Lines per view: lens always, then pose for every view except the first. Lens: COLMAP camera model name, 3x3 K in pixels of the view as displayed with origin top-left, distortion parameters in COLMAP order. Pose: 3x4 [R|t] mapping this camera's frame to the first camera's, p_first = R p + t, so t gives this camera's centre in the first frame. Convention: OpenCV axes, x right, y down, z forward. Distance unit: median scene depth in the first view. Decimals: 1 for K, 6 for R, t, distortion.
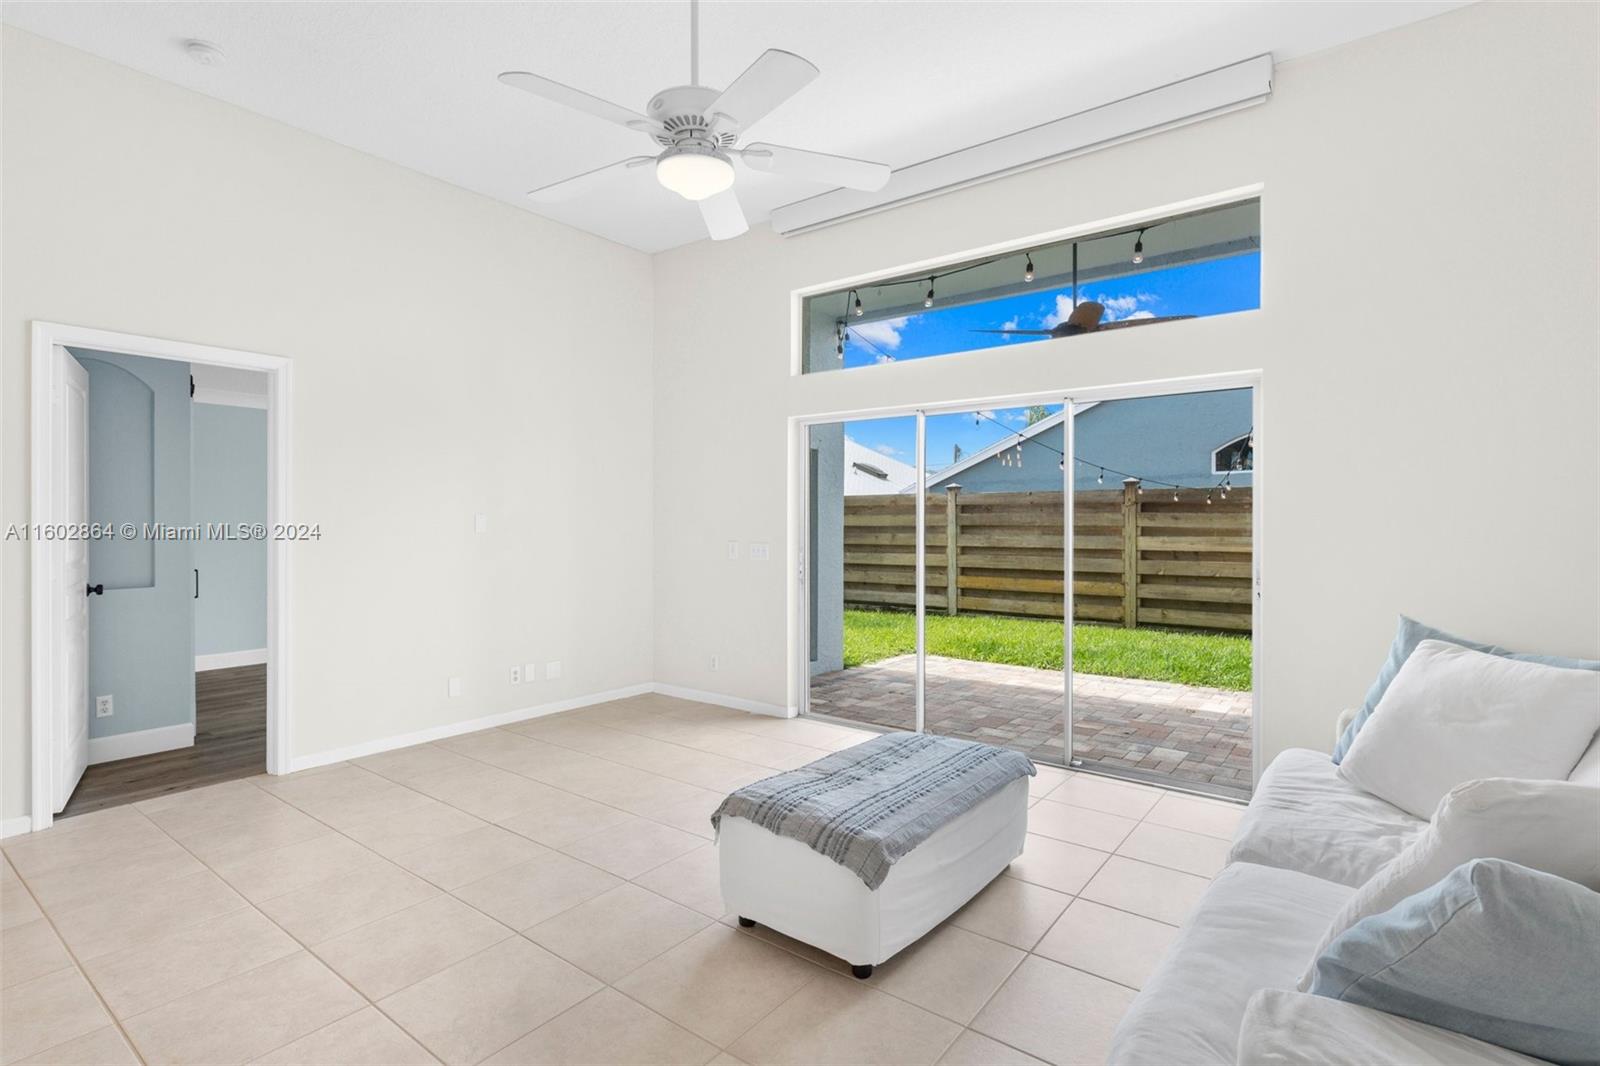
lens RADIAL K [[765.4, 0, 796.1], [0, 765.4, 522.3], [0, 0, 1]] dist [0.006204, 0.001014]
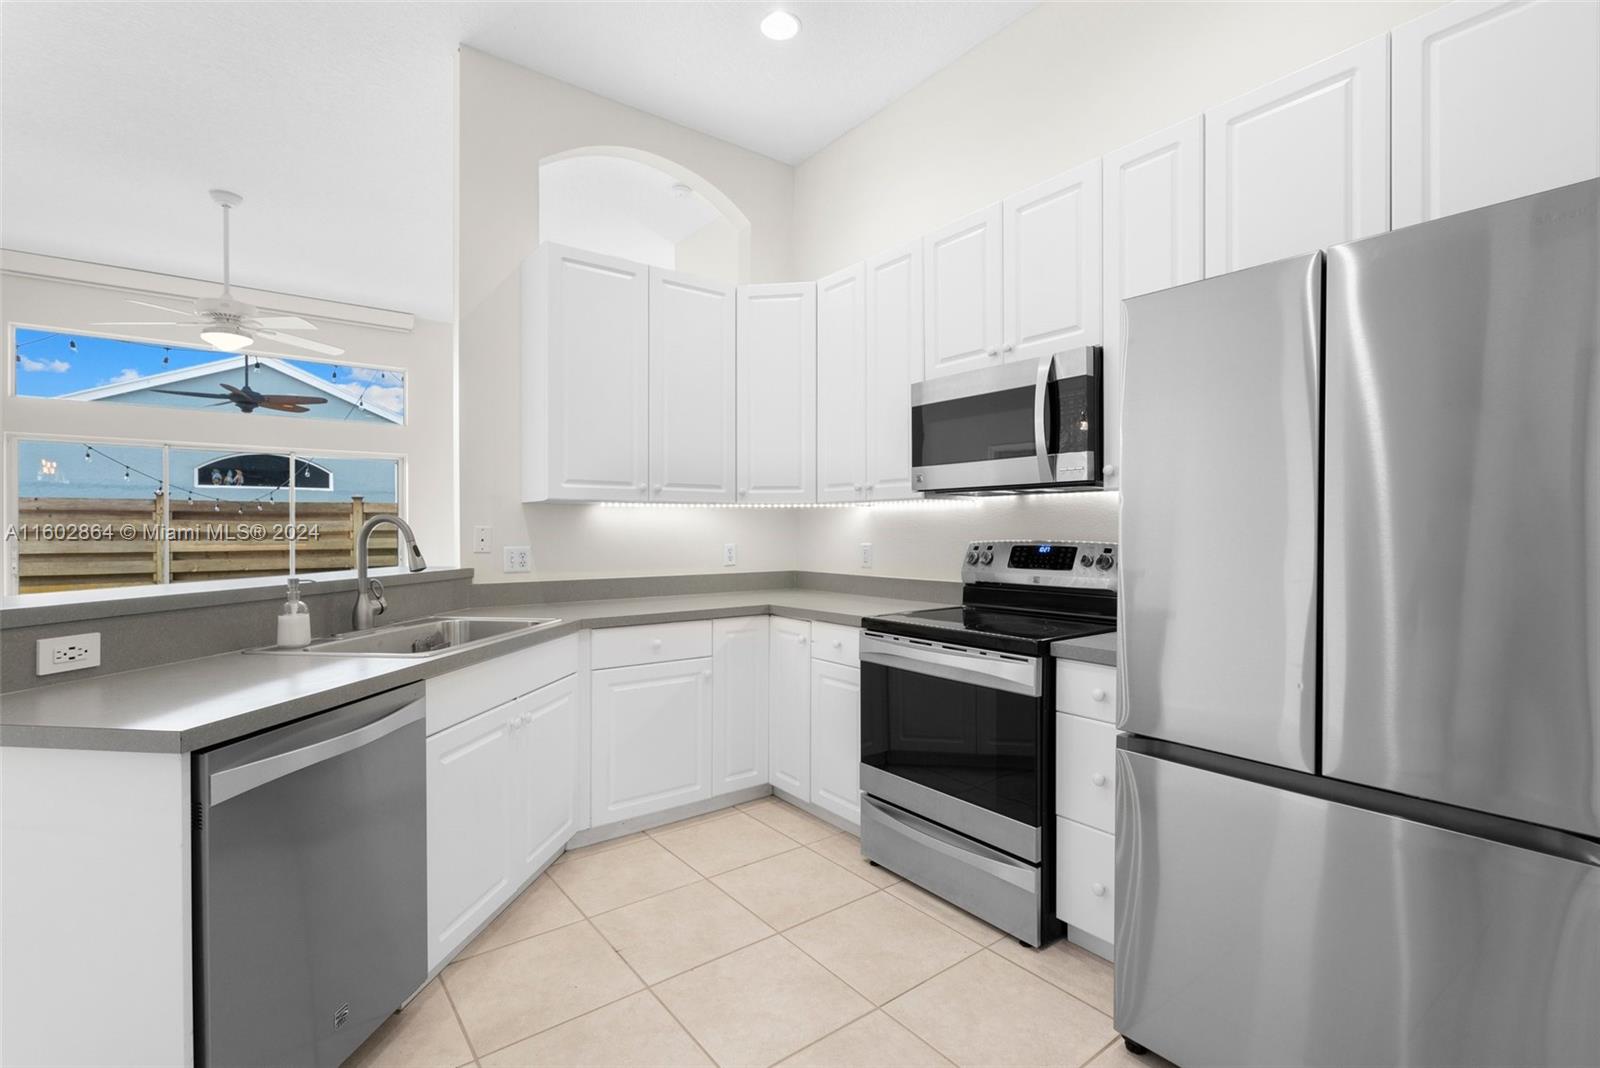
lens RADIAL K [[729.5, 0, 793.6], [0, 729.5, 532.0], [0, 0, 1]] dist [-0.000082, 0.000873]
pose [[0.263559, -0.001877, 0.964642, -0.378637], [0.003245, 0.999994, 0.001059, 0.008035], [-0.964638, 0.002851, 0.263563, -0.204720]]
